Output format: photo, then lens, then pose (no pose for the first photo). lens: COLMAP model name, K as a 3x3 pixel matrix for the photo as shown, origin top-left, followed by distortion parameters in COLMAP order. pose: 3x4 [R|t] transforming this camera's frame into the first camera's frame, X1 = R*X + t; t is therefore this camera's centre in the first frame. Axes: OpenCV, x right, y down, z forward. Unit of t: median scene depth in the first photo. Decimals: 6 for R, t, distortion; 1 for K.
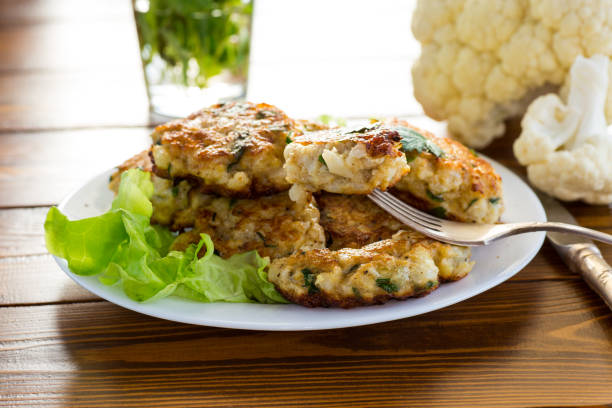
lens RADIAL K [[1759.1, 0, 305.0], [0, 1759.1, 203.5], [0, 0, 1]] dist [-0.001883, 0.883722]
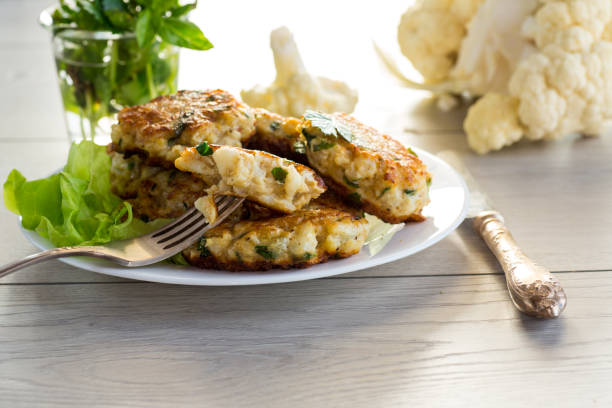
lens RADIAL K [[1759.1, 0, 305.0], [0, 1759.1, 203.5], [0, 0, 1]] dist [-0.001883, 0.883722]
pose [[0.967941, 0.082594, -0.237209, 0.310899], [-0.089753, 0.995773, -0.019522, 0.033140], [0.234593, 0.040187, 0.971263, -0.059272]]
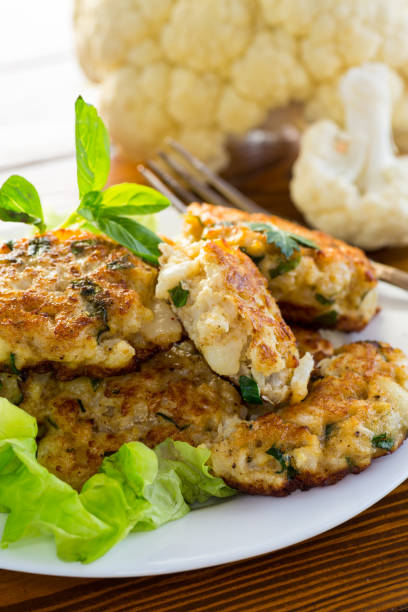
lens RADIAL K [[1839.9, 0, 204.6], [0, 1839.9, 306.0], [0, 0, 1]] dist [0.051840, 0.175177]
pose [[0.854263, -0.258863, 0.450805, -0.346060], [0.203080, 0.964469, 0.168989, -0.152997], [-0.478532, -0.052812, 0.876480, 0.318974]]
